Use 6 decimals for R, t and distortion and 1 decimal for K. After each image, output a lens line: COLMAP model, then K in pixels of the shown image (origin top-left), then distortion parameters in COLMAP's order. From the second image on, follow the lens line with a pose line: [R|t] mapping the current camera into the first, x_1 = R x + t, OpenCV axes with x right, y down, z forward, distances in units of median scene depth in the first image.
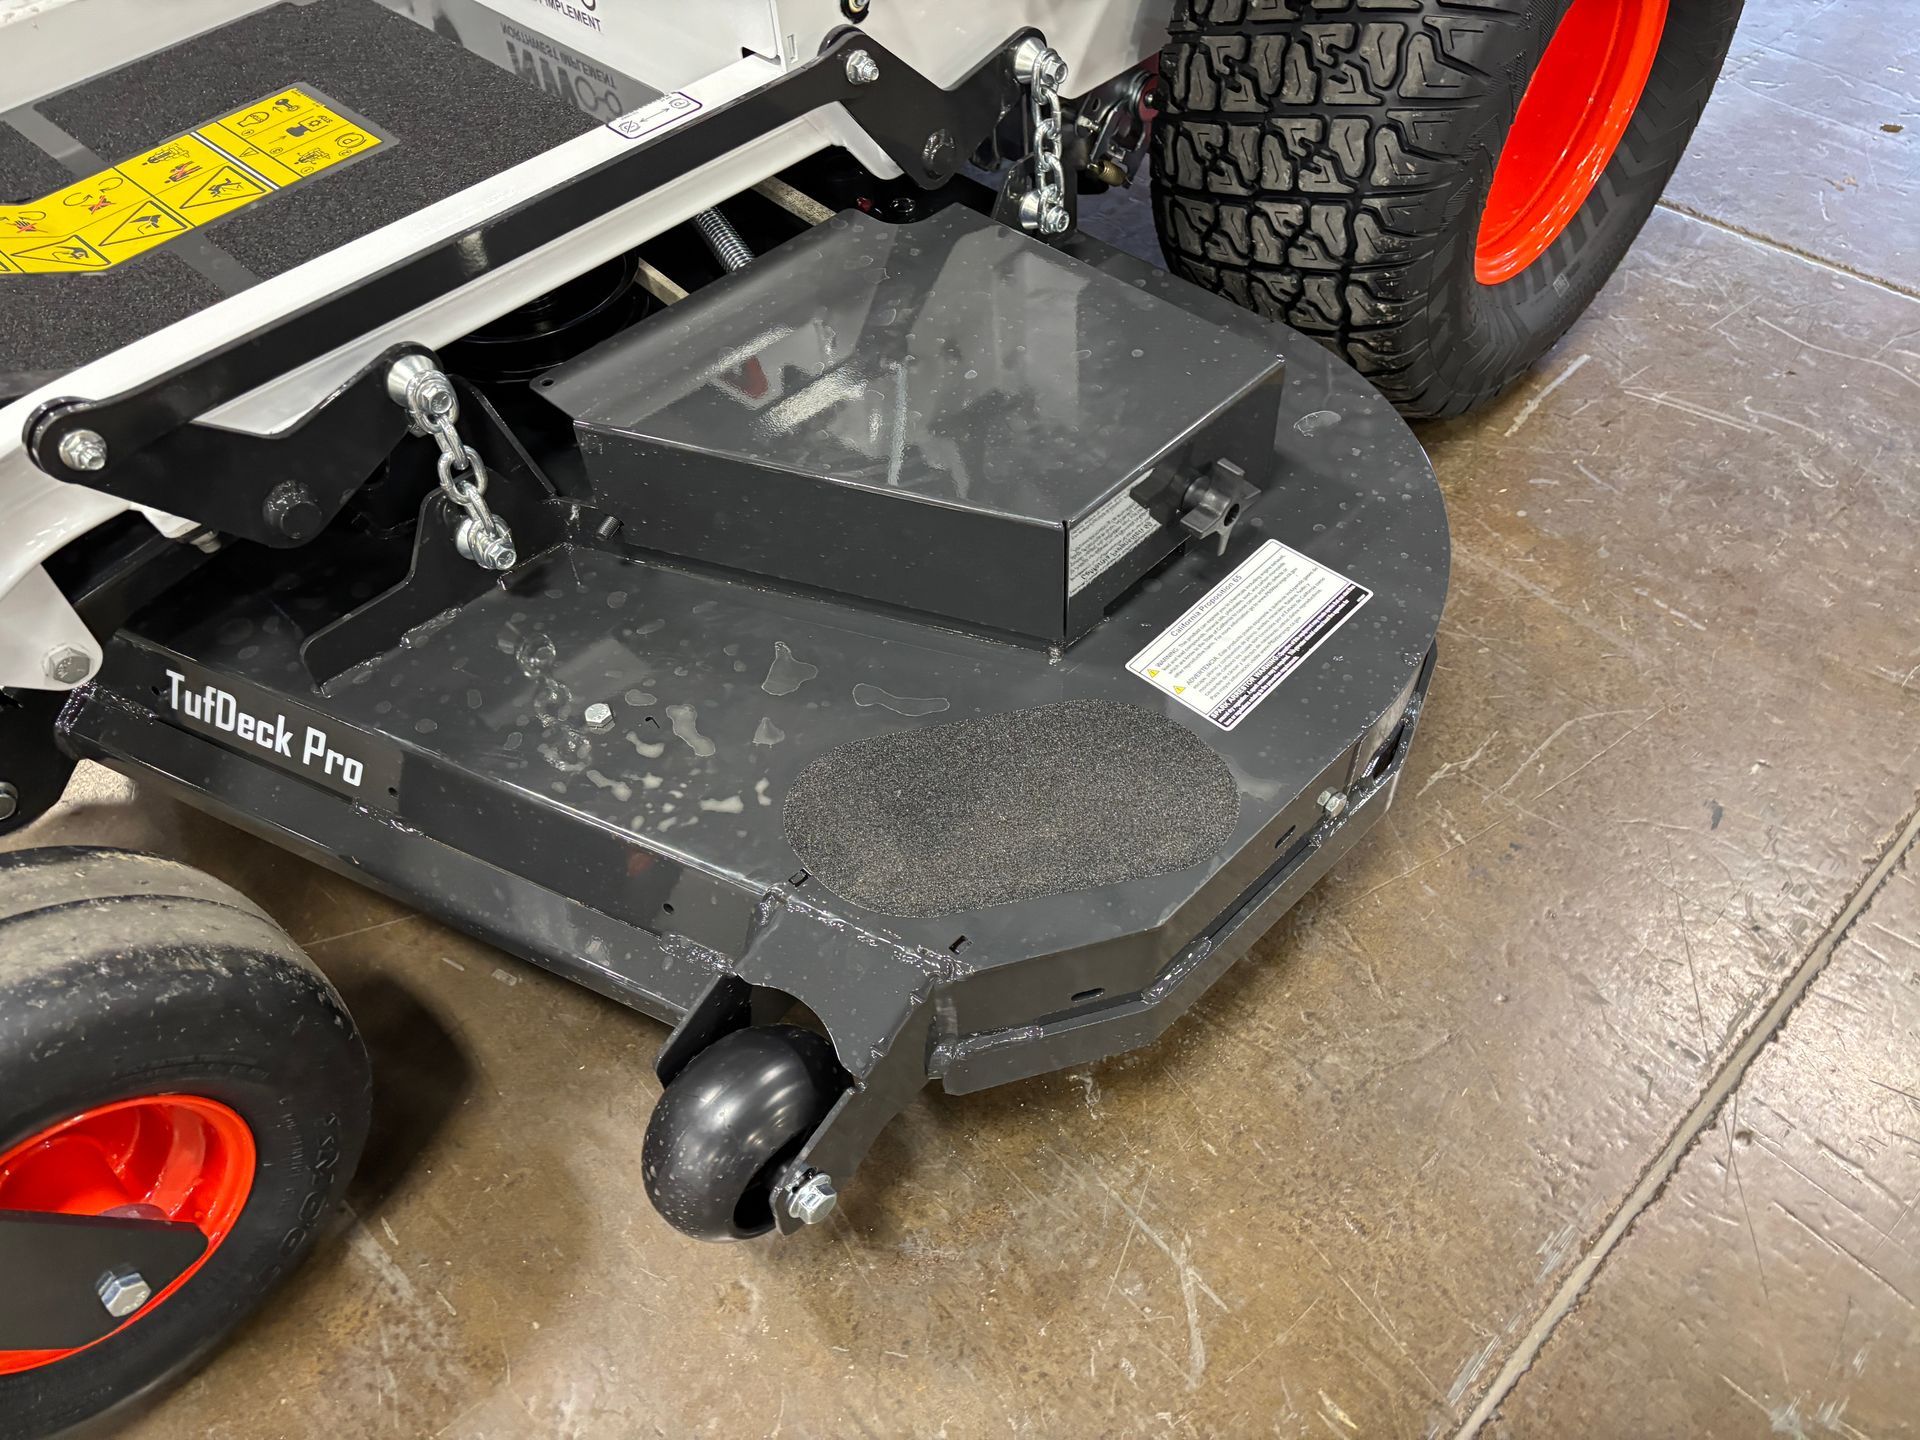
lens RADIAL K [[1442.8, 0, 945.2], [0, 1442.8, 700.8], [0, 0, 1]] dist [0.070737, -0.077554]
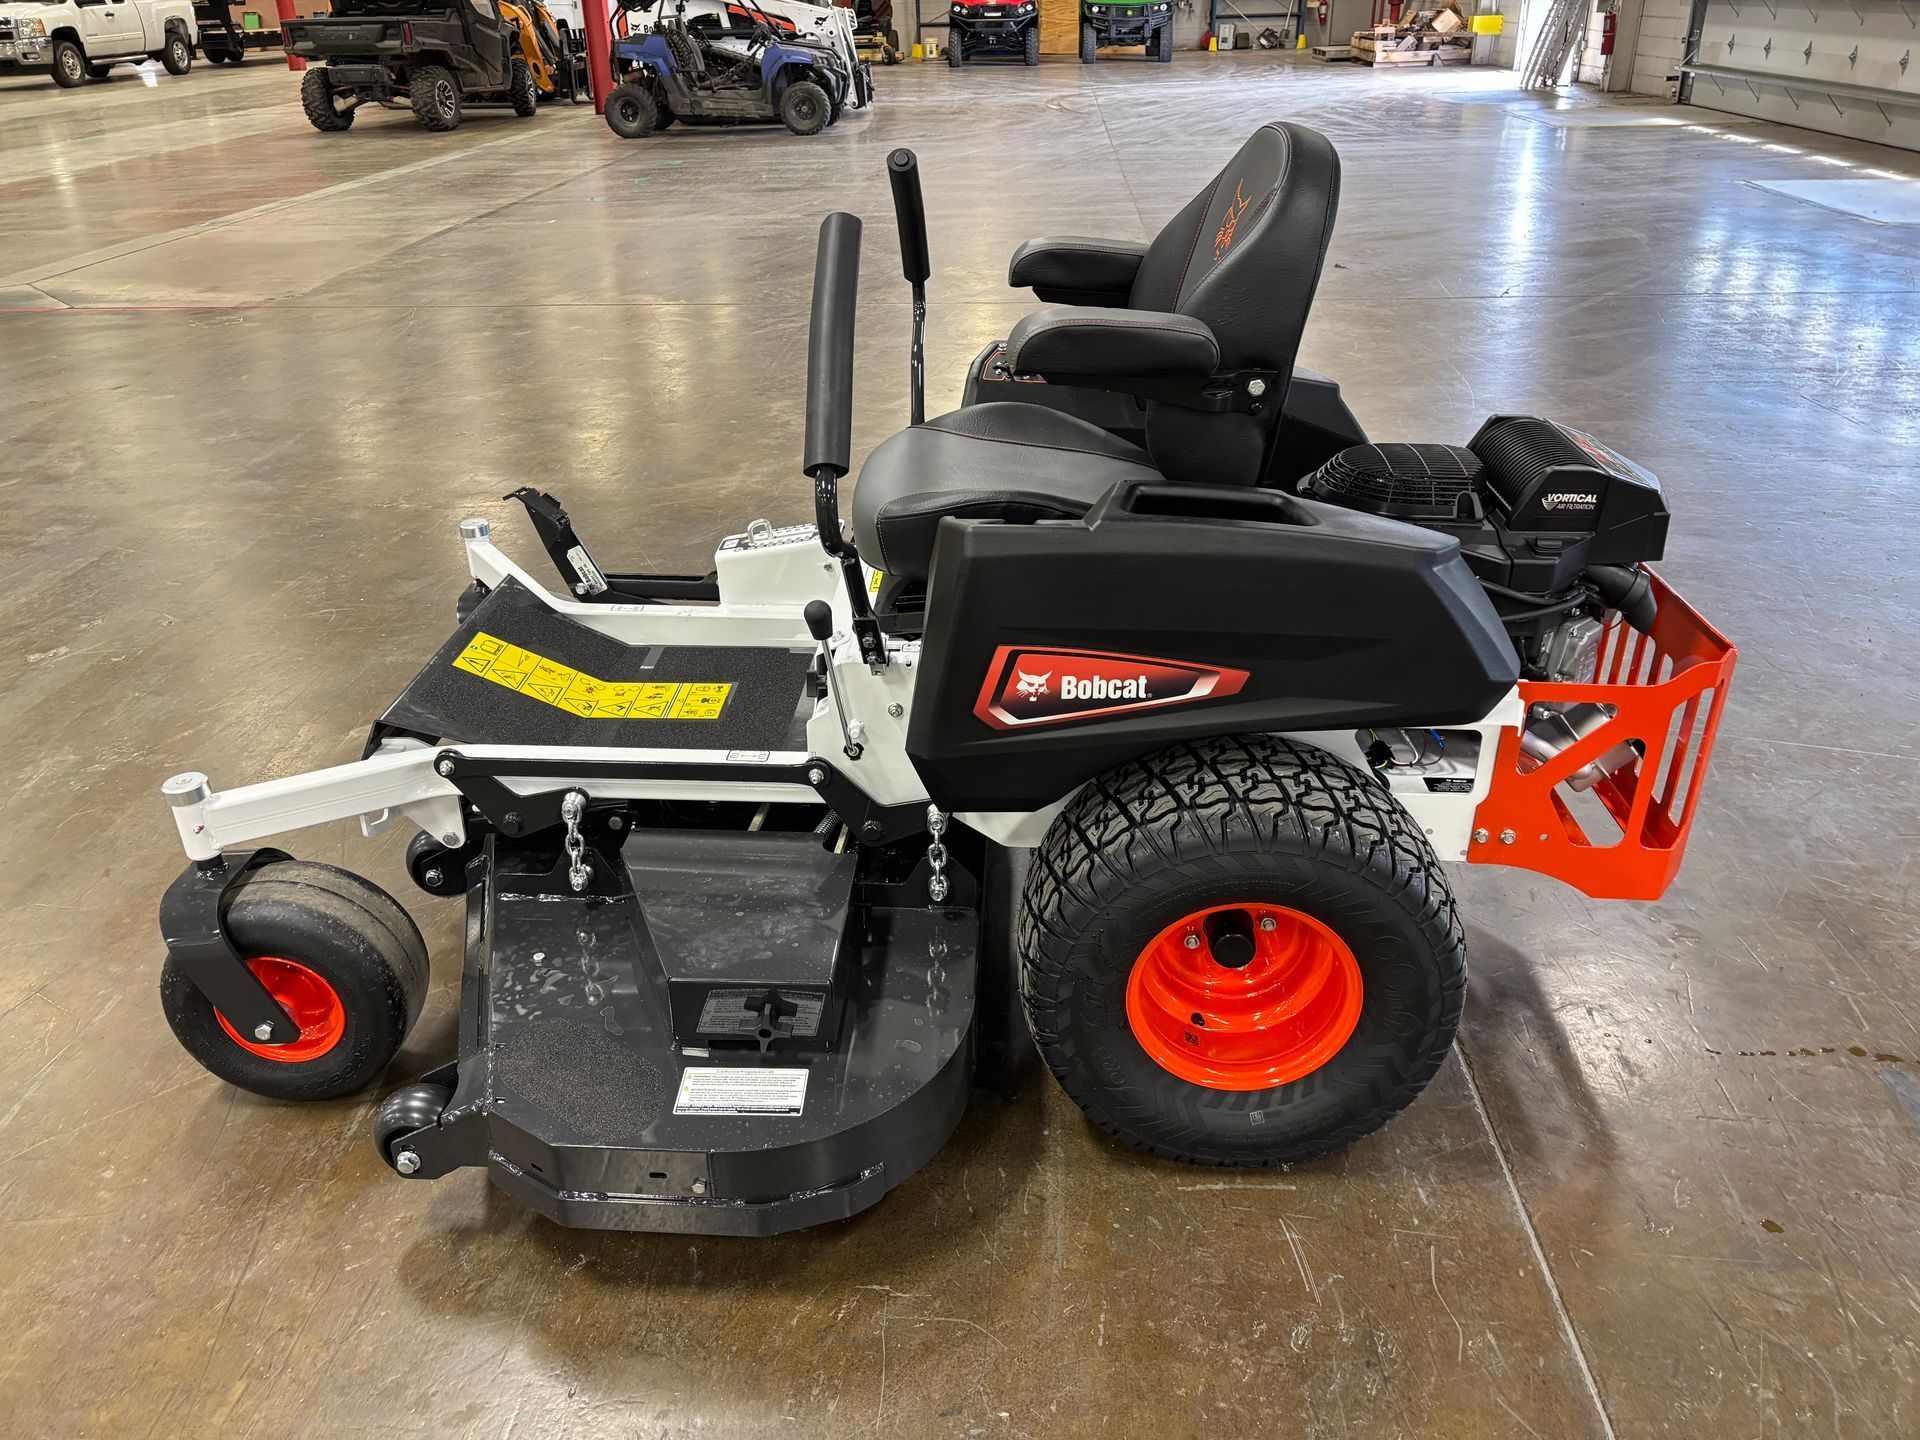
lens RADIAL K [[1455.6, 0, 963.4], [0, 1455.6, 692.2], [0, 0, 1]] dist [0.035307, 0.008947]
pose [[0.671550, 0.374256, -0.639494, 1.248930], [-0.578973, 0.803639, -0.137675, -0.324470], [0.462397, 0.462706, 0.756368, -0.505845]]
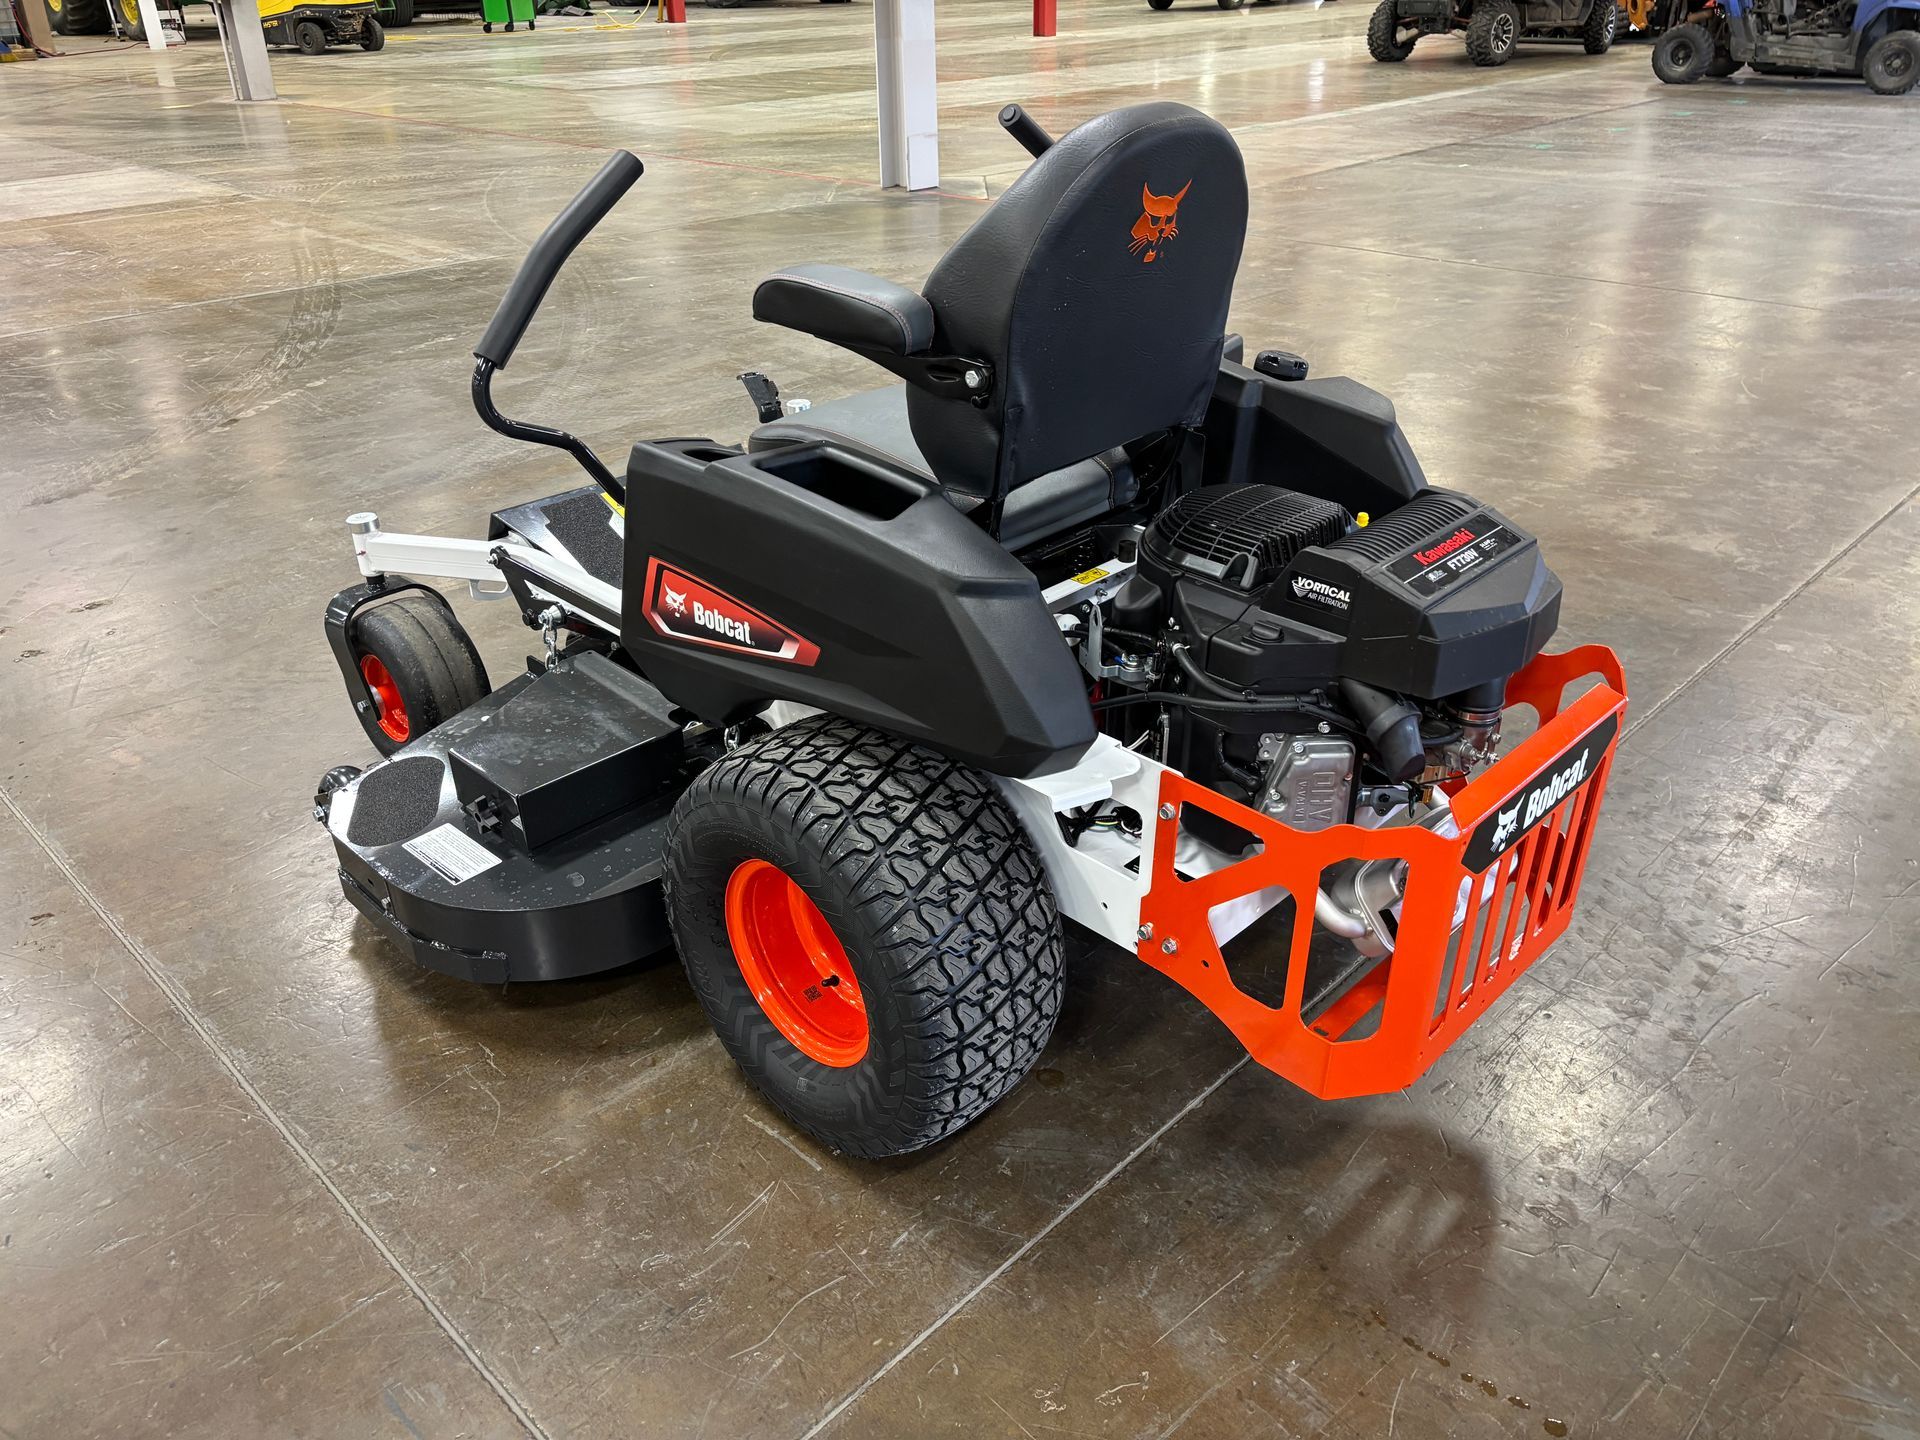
lens RADIAL K [[1442.8, 0, 945.2], [0, 1442.8, 700.8], [0, 0, 1]] dist [0.070737, -0.077554]
pose [[0.019494, 0.526951, -0.849672, 1.830890], [-0.747468, 0.572088, 0.337650, -1.383680], [0.664012, 0.628520, 0.405032, 0.347860]]
